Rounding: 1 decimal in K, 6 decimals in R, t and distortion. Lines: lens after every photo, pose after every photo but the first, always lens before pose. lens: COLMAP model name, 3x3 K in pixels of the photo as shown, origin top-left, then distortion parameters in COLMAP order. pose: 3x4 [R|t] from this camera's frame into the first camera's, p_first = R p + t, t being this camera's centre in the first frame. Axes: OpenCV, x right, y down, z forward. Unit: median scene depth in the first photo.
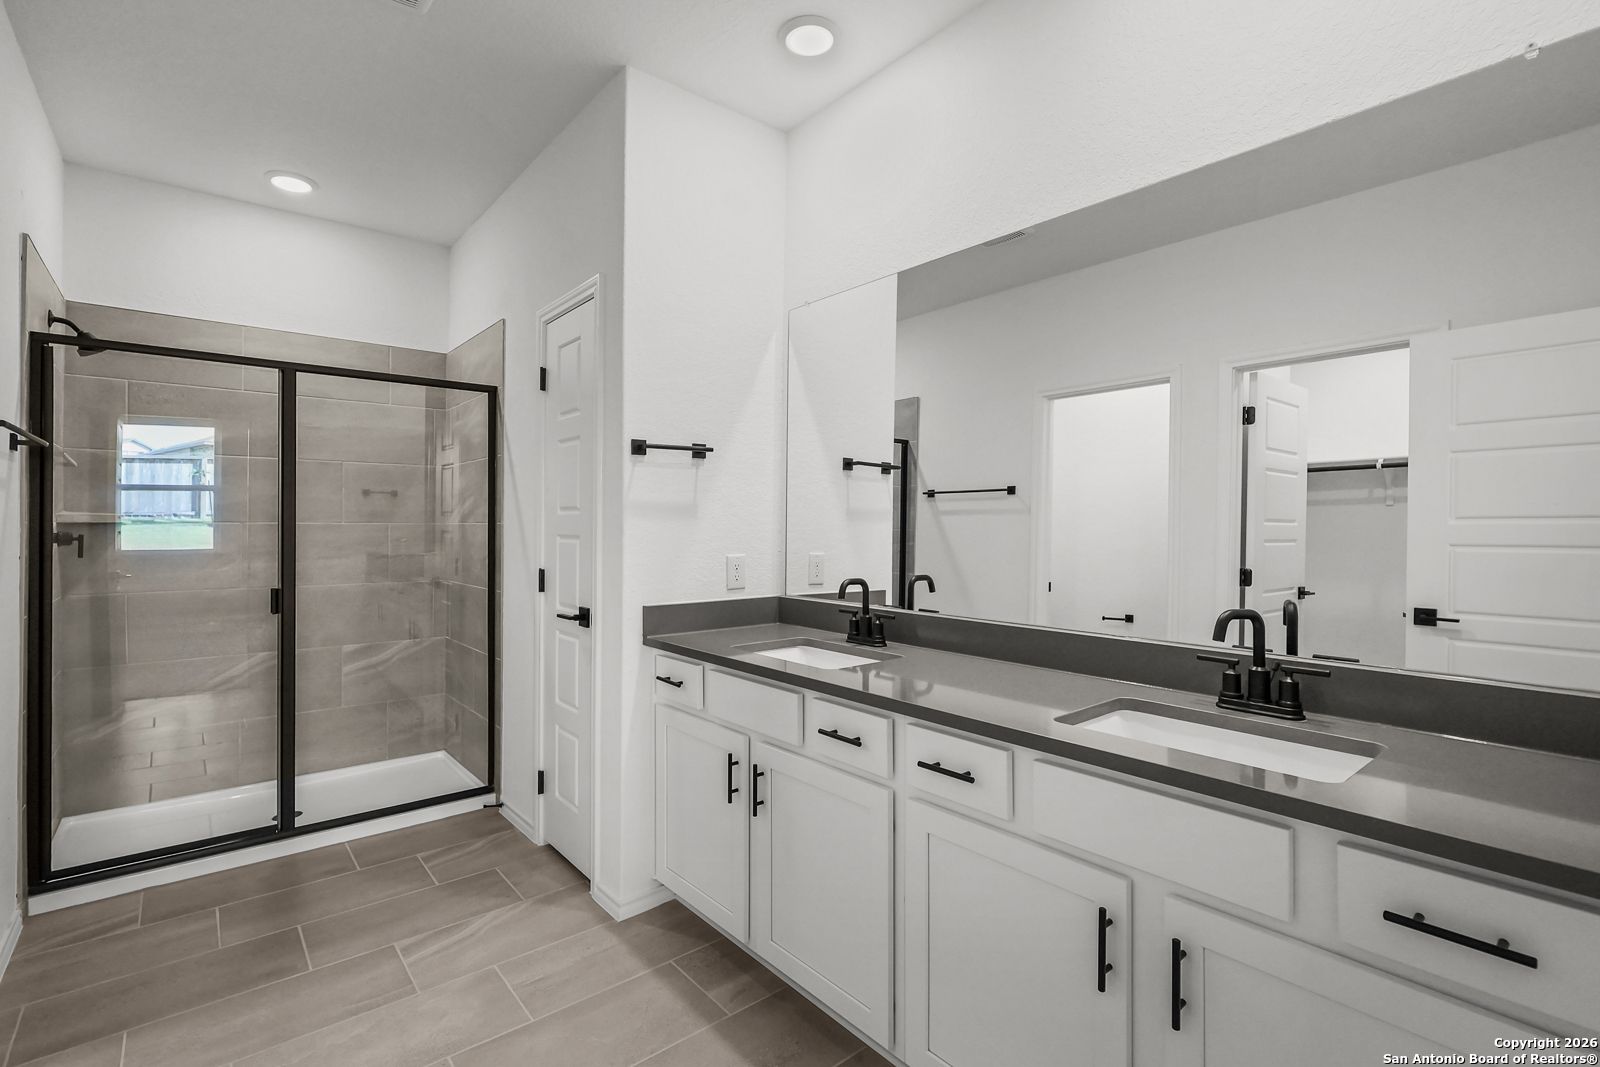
lens RADIAL K [[741.6, 0, 799.7], [0, 741.6, 525.0], [0, 0, 1]] dist [0.000368, 0.000307]
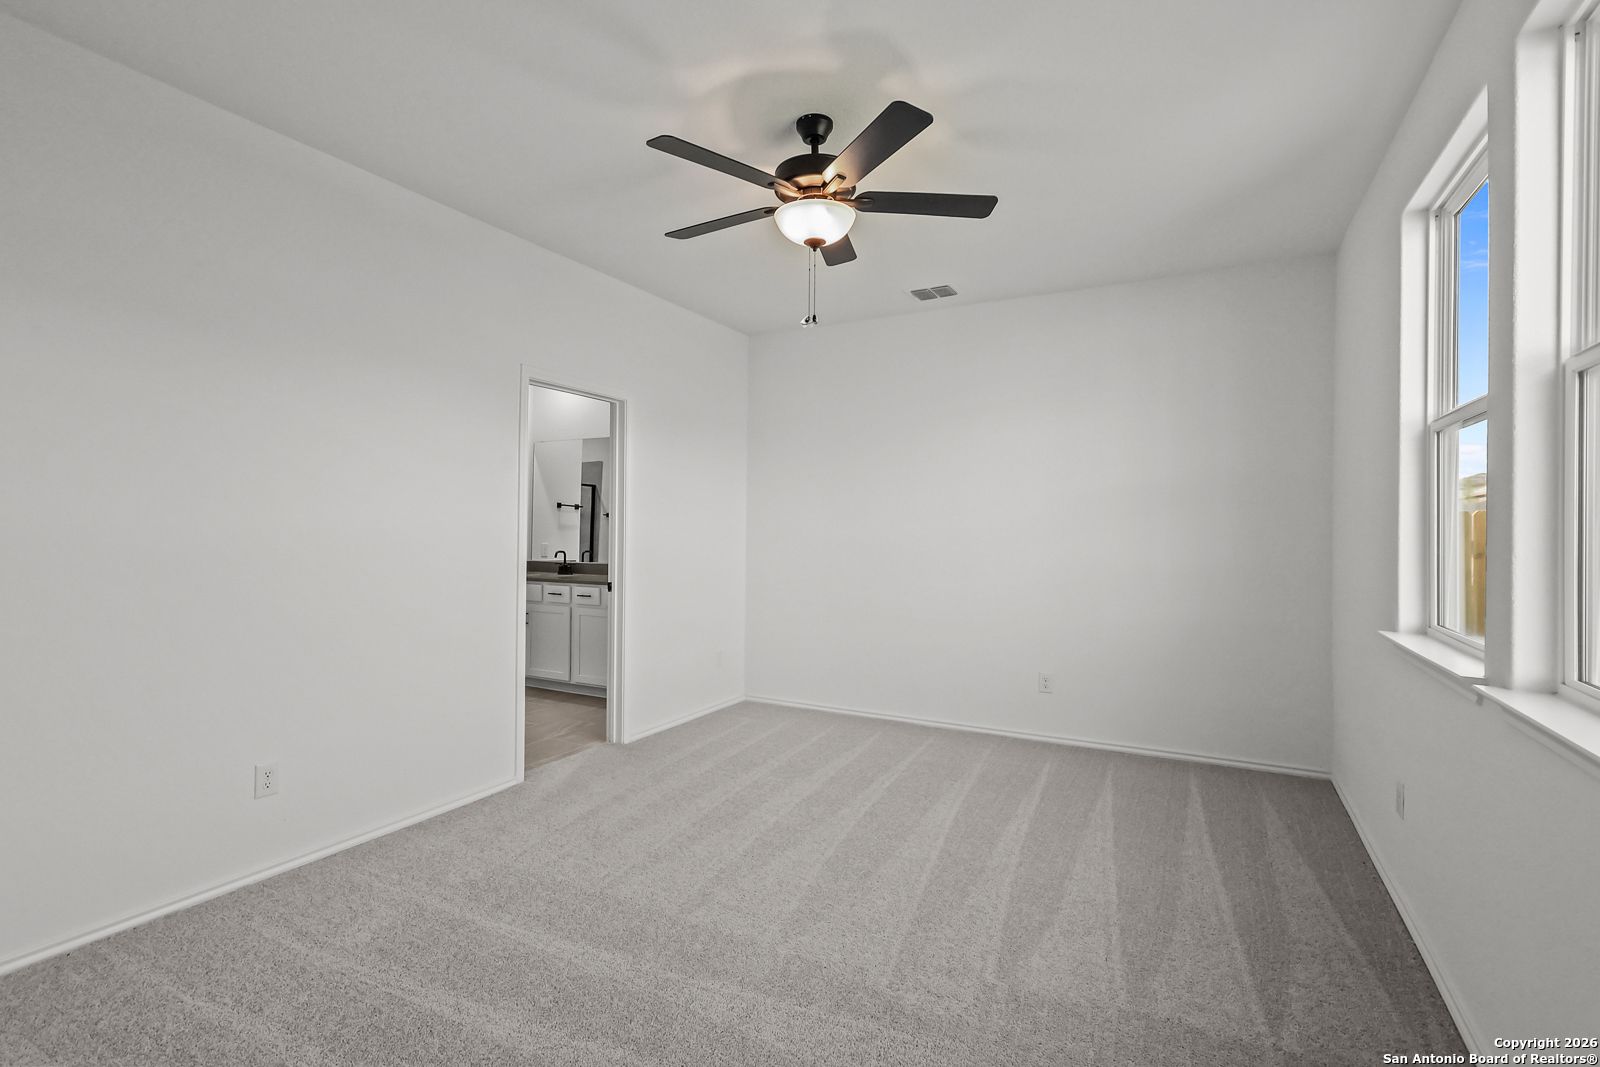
lens RADIAL K [[741.6, 0, 803.3], [0, 741.6, 530.6], [0, 0, 1]] dist [0.000368, 0.000307]
pose [[0.929874, 0.004868, 0.367845, -0.047283], [-0.003418, 0.999984, -0.004591, 0.002887], [-0.367861, 0.003012, 0.929876, -0.874926]]
